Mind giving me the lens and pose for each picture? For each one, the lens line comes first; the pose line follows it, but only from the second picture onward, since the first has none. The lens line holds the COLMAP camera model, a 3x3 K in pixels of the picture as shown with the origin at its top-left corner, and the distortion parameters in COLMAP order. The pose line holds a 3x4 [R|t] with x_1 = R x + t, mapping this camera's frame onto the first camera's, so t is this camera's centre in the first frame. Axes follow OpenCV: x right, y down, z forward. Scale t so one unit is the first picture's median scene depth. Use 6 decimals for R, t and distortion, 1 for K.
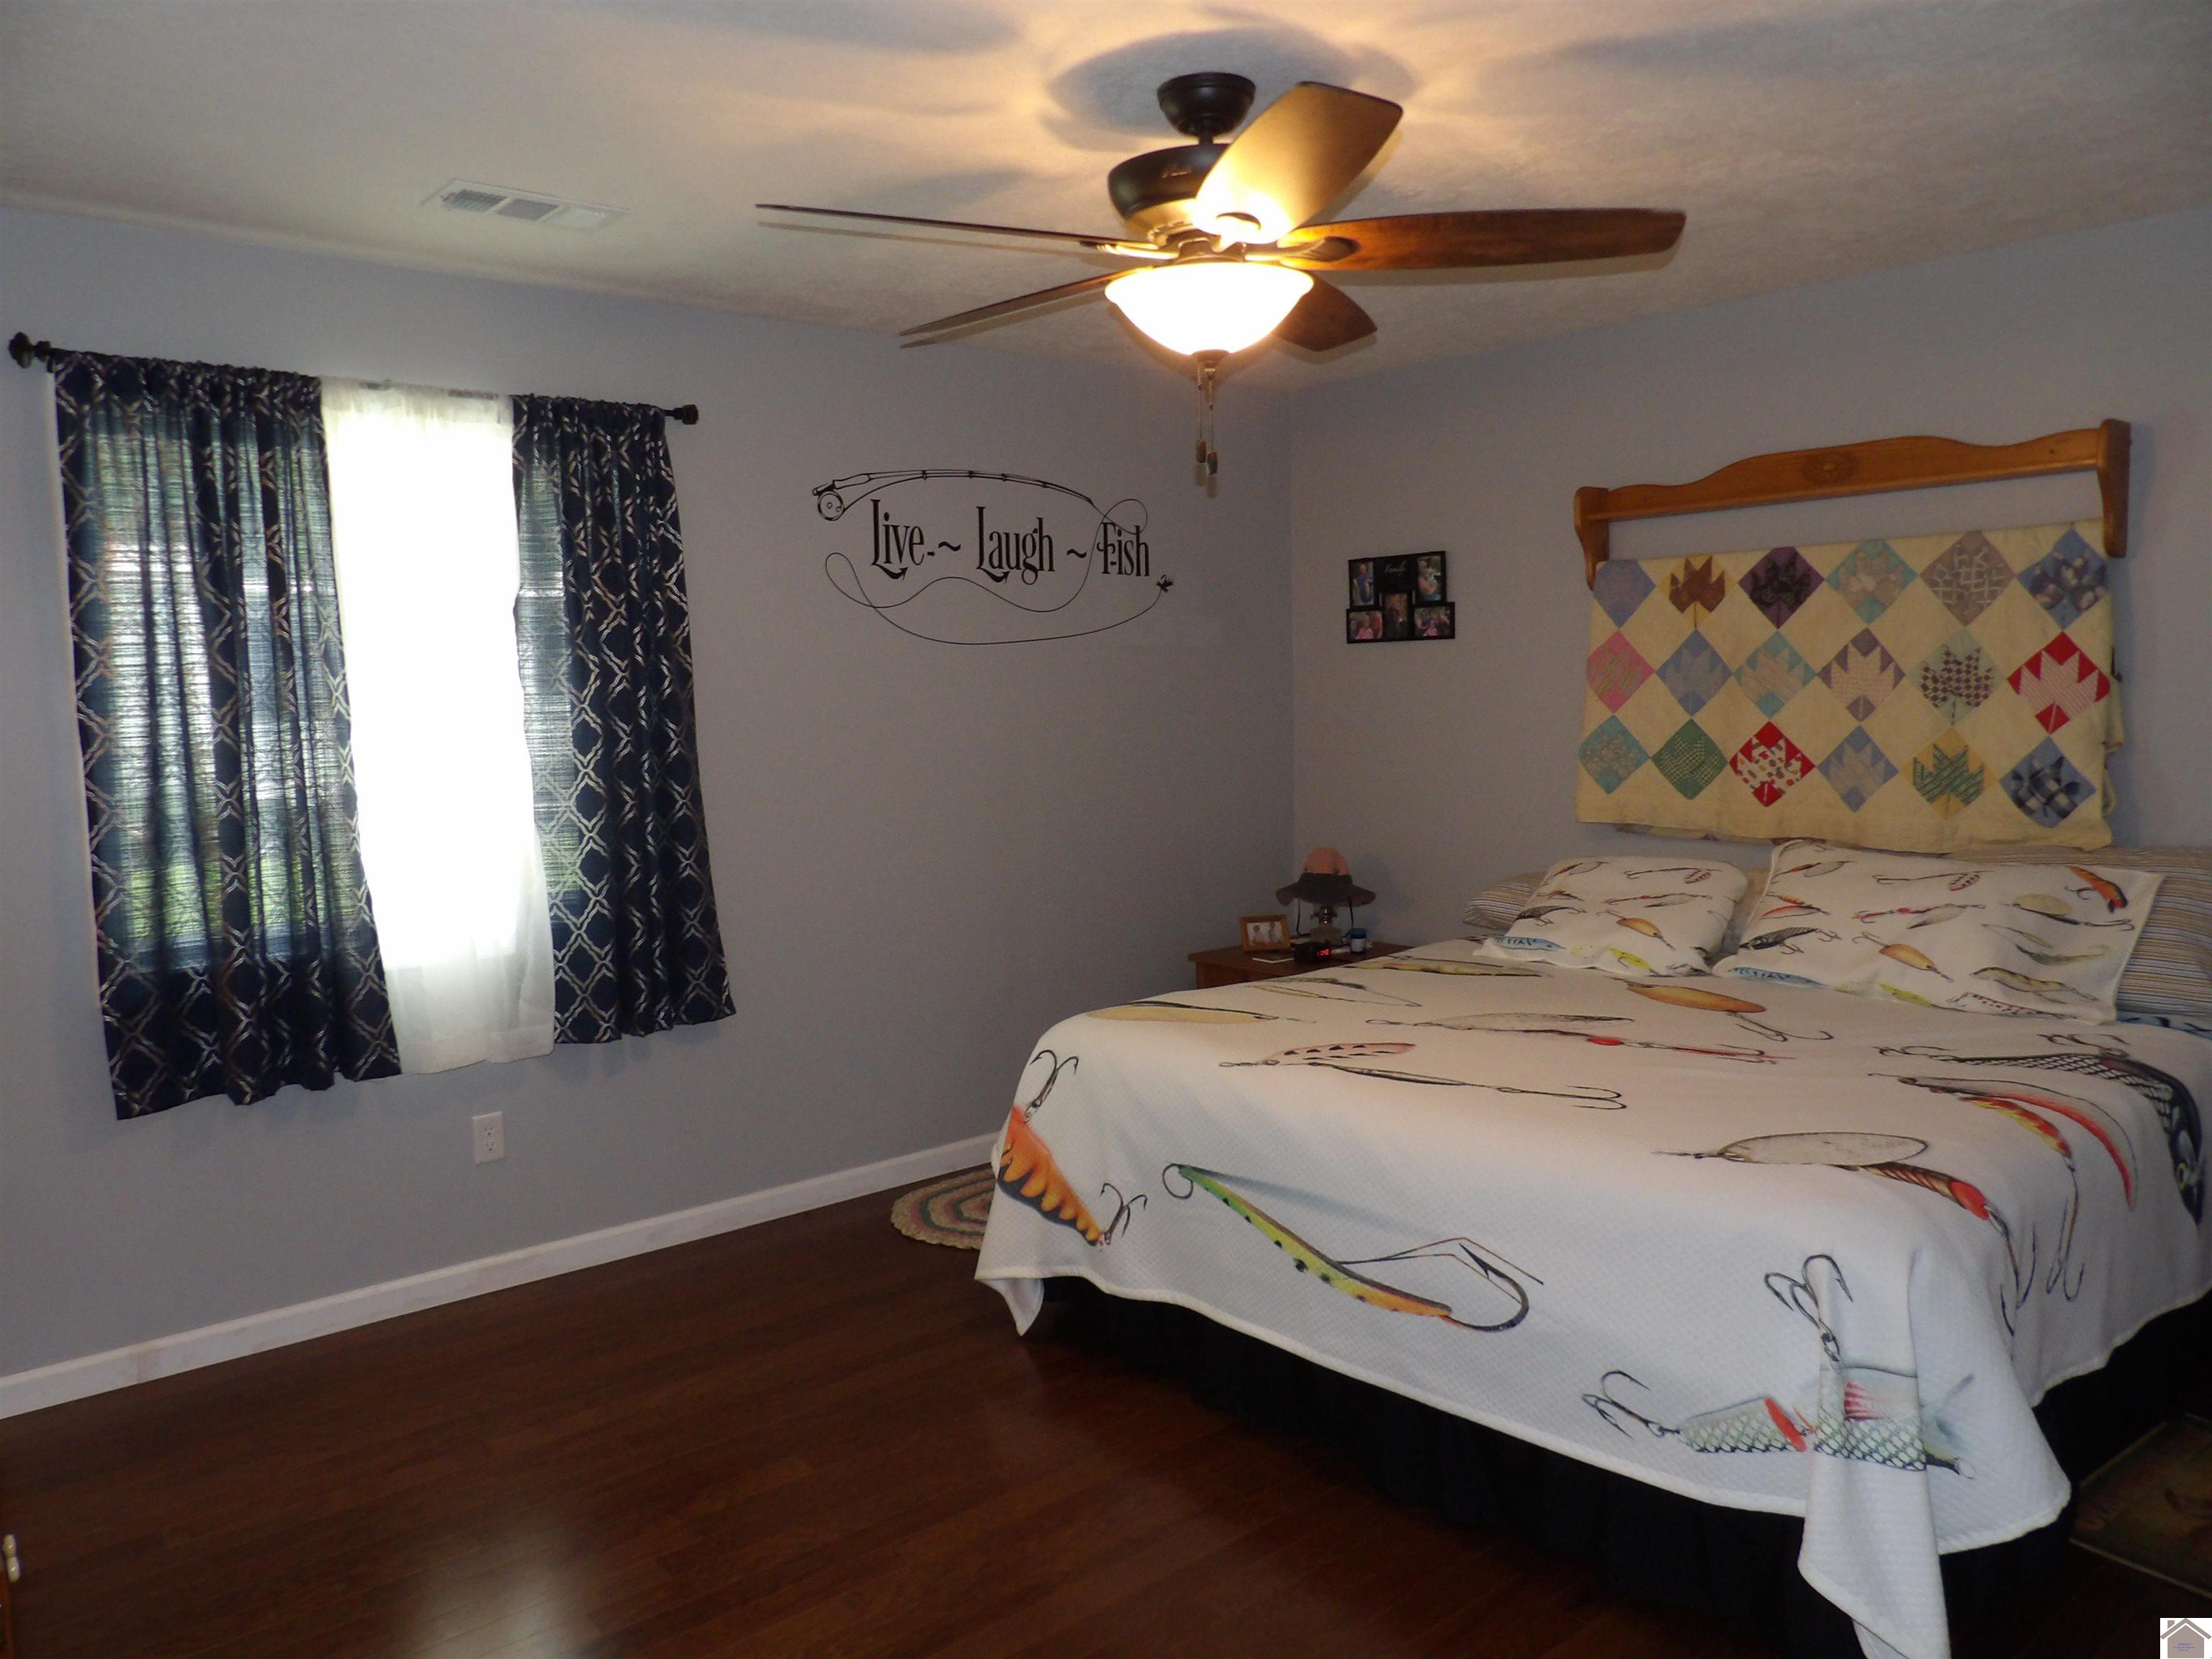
lens RADIAL K [[1596.7, 0, 1106.0], [0, 1596.7, 829.5], [0, 0, 1]] dist [0.028498, -0.000046]
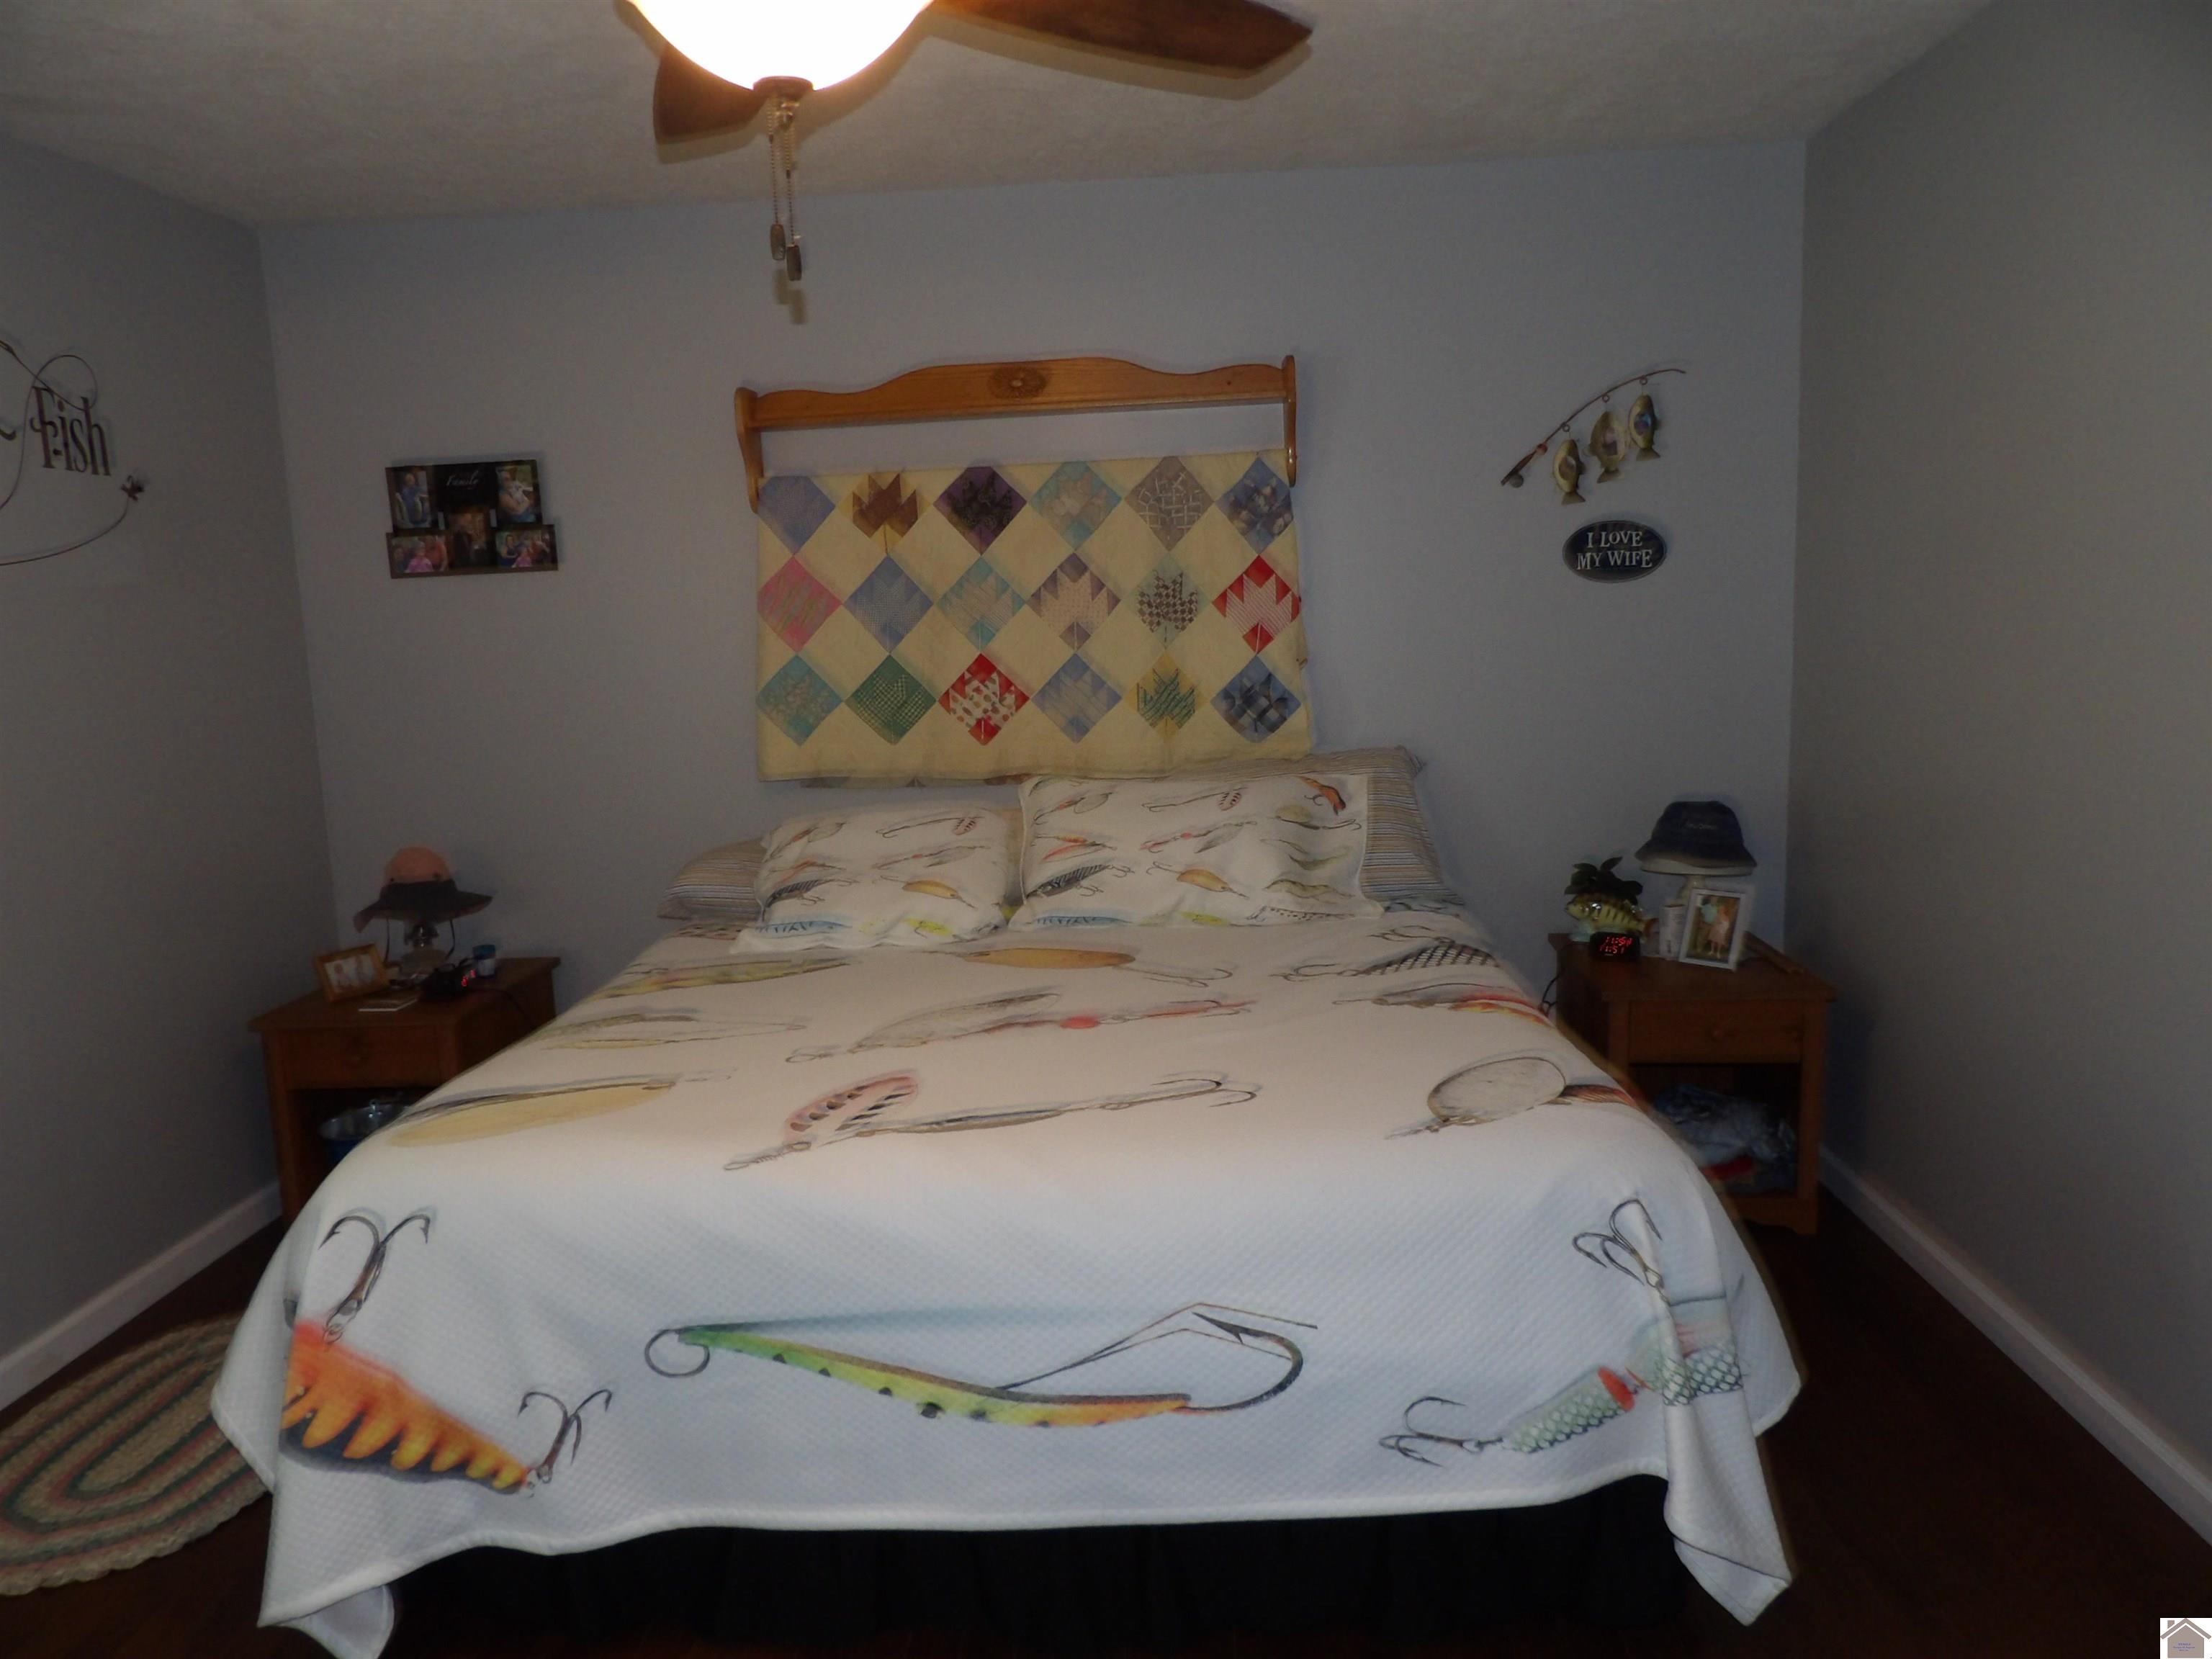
lens RADIAL K [[1597.2, 0, 1101.3], [0, 1597.2, 839.4], [0, 0, 1]] dist [-0.019505, 0.021757]
pose [[0.701692, -0.116436, 0.702901, -0.223200], [0.093504, 0.993073, 0.071160, -0.021010], [-0.706318, 0.015792, 0.707719, 0.318042]]
